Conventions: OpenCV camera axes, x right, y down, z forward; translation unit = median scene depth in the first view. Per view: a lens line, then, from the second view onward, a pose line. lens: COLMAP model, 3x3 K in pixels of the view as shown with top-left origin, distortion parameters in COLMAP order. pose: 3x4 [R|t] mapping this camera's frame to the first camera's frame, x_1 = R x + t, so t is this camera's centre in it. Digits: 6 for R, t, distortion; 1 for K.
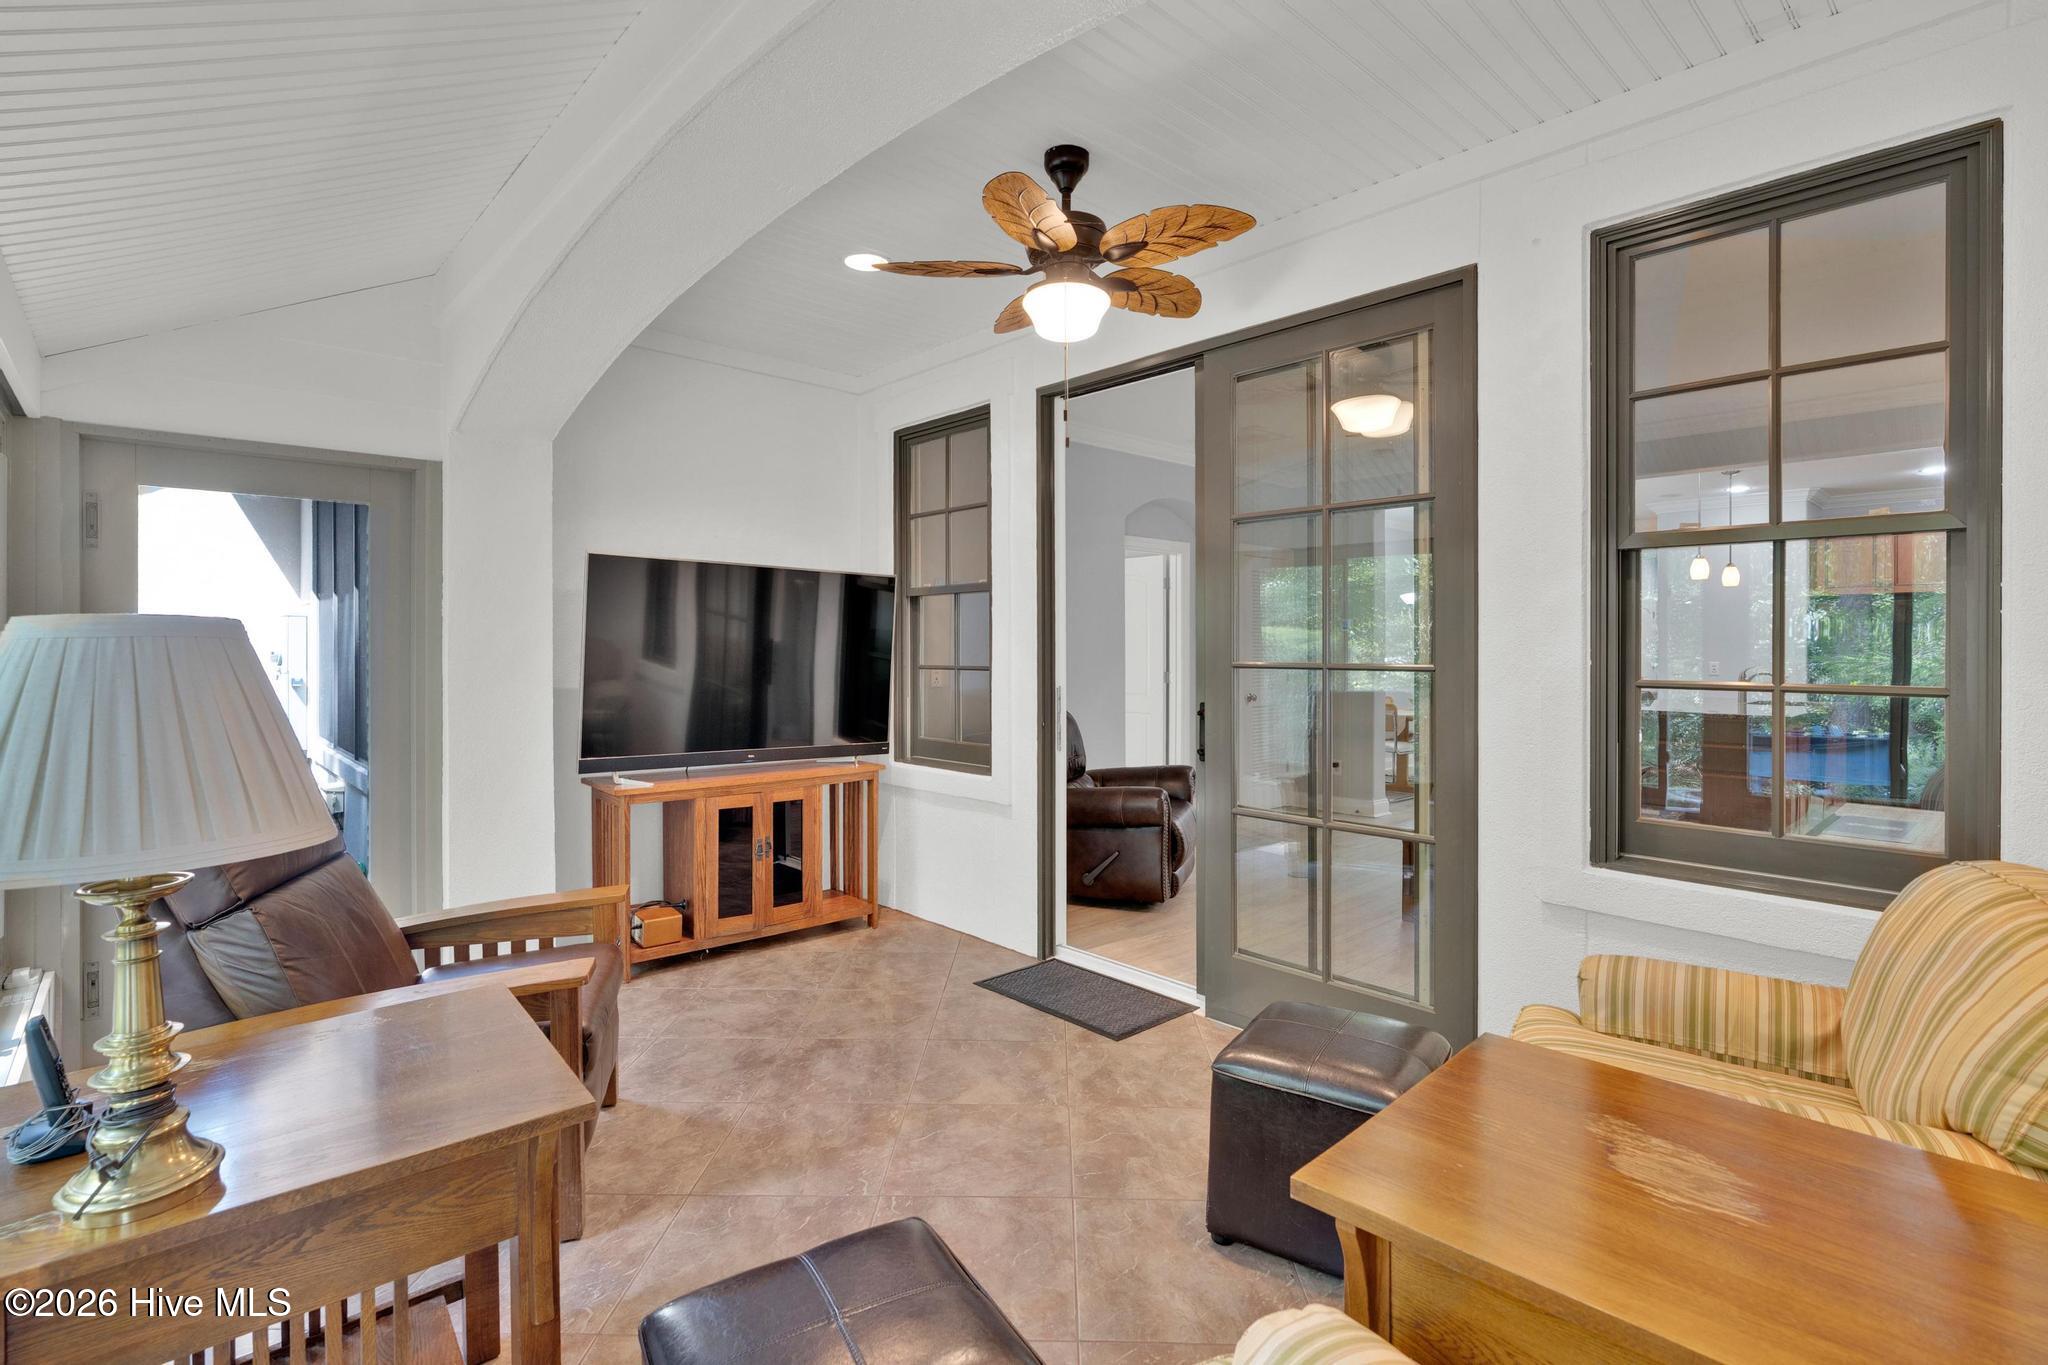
lens RADIAL K [[943.3, 0, 1017.9], [0, 943.3, 672.1], [0, 0, 1]] dist [-0.006749, 0.001015]
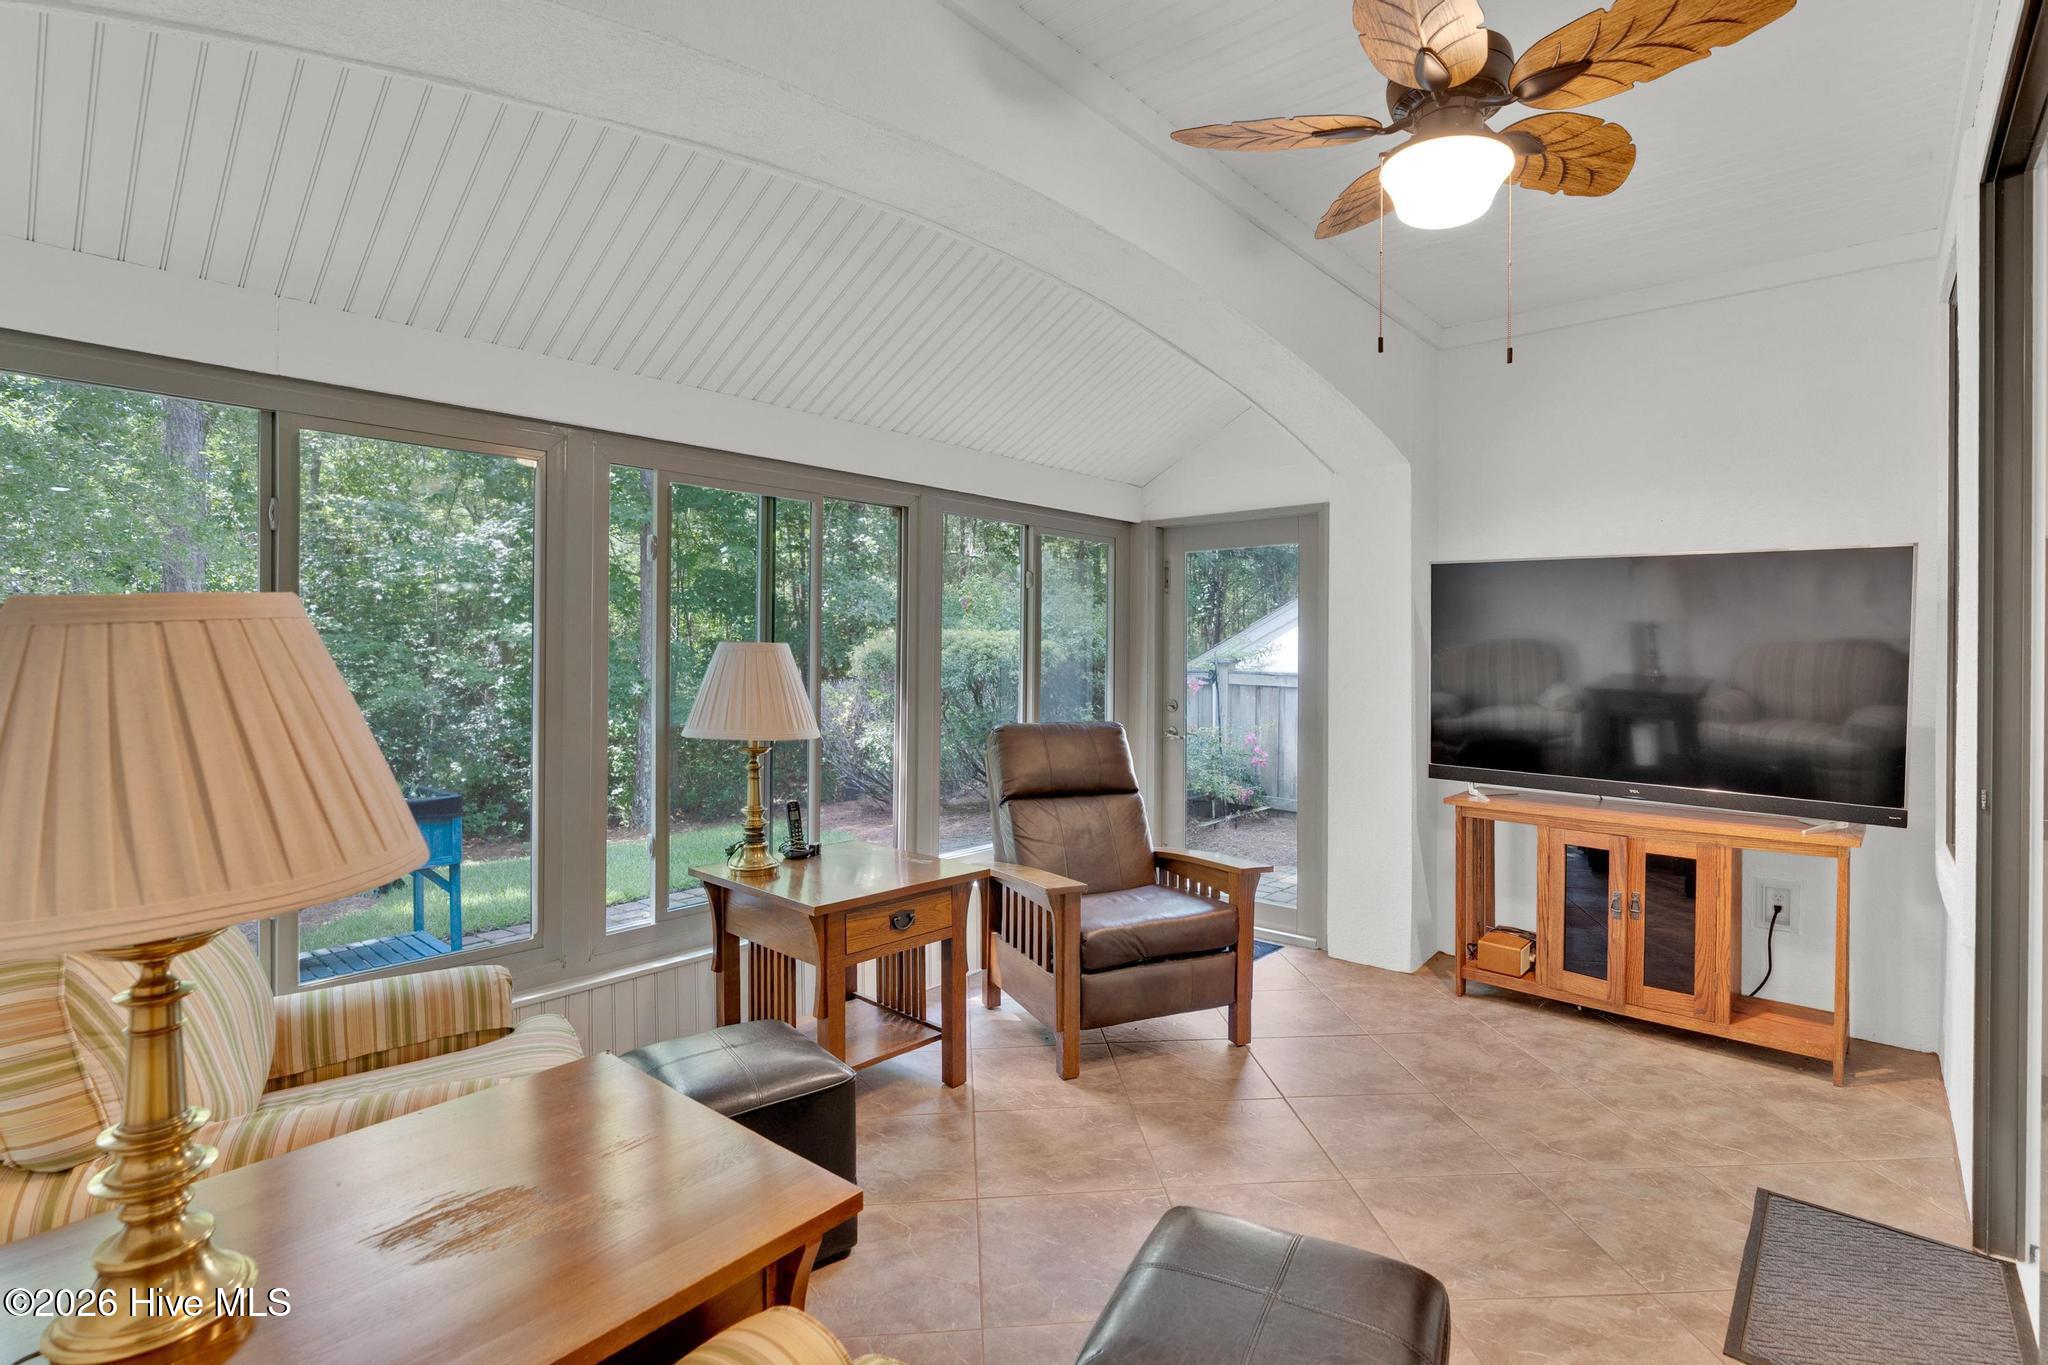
lens RADIAL K [[943.3, 0, 1017.9], [0, 943.3, 672.1], [0, 0, 1]] dist [-0.006749, 0.001015]
pose [[0.122316, 0.020649, -0.992276, 0.503439], [-0.026302, 0.999500, 0.017557, -0.015006], [0.992143, 0.023952, 0.122798, 0.413536]]
